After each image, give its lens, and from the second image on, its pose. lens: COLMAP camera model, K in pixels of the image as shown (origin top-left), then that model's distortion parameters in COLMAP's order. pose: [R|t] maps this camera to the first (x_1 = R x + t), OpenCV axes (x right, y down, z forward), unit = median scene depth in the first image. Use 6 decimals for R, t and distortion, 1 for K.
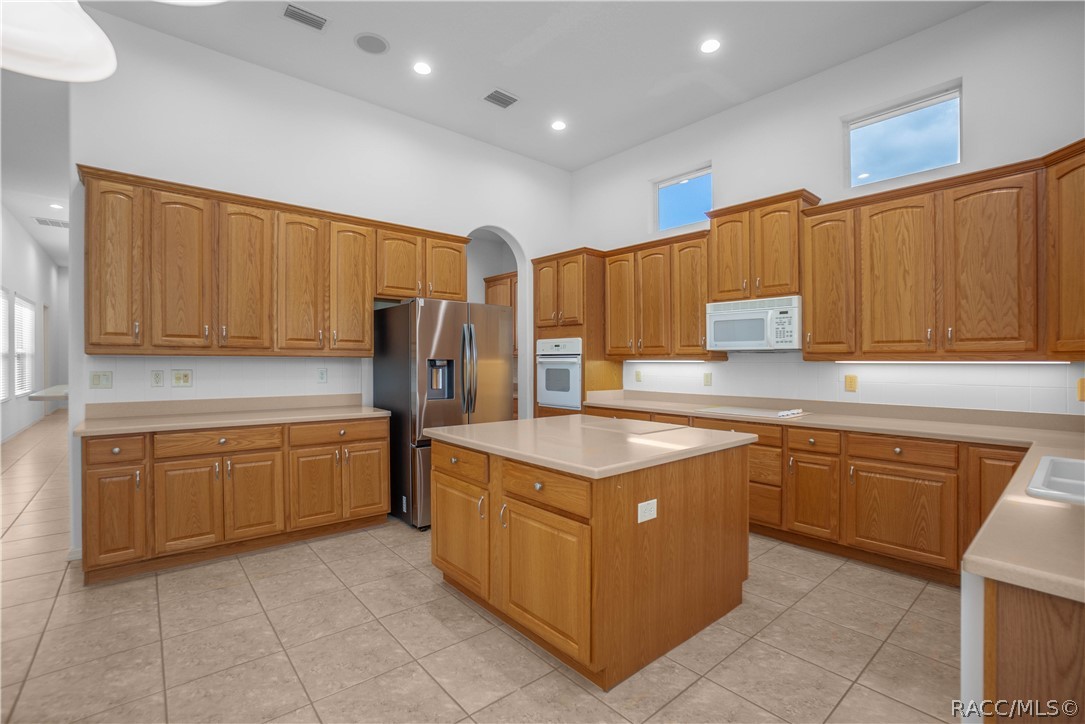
lens RADIAL K [[476.9, 0, 562.8], [0, 476.9, 355.4], [0, 0, 1]] dist [-0.020490, 0.000219]
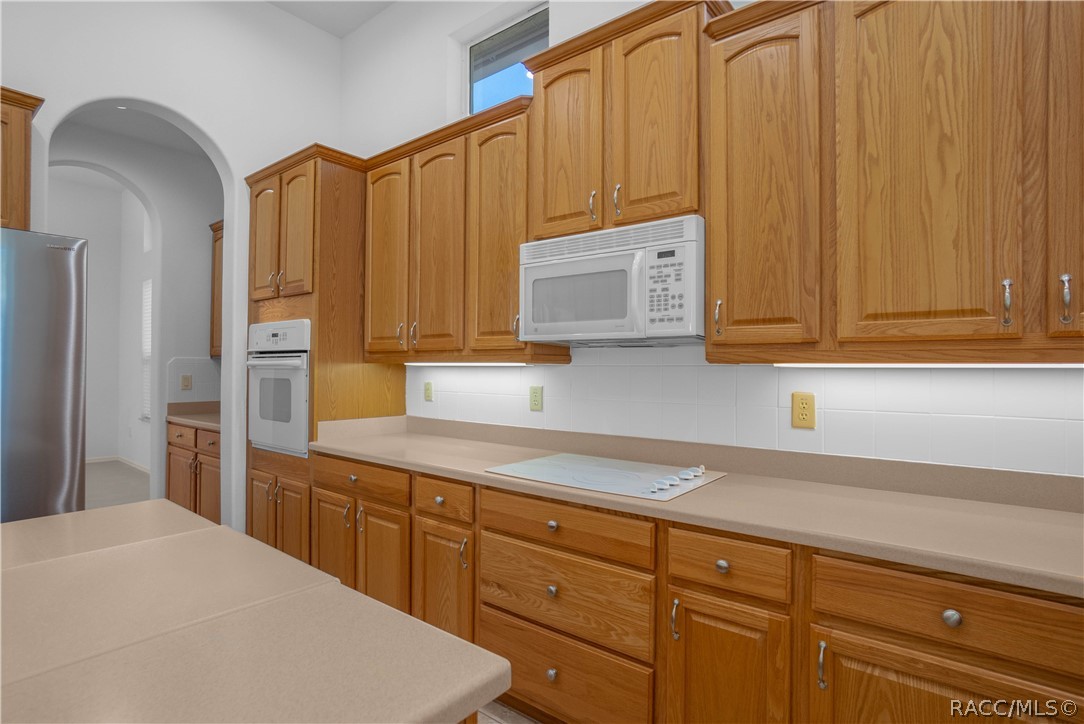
lens RADIAL K [[547.0, 0, 553.1], [0, 547.0, 362.8], [0, 0, 1]] dist [-0.007848, 0.014546]
pose [[0.985329, -0.000011, 0.170664, 0.272198], [-0.001346, 0.999968, 0.007834, 0.007887], [-0.170659, -0.007949, 0.985298, 0.508303]]
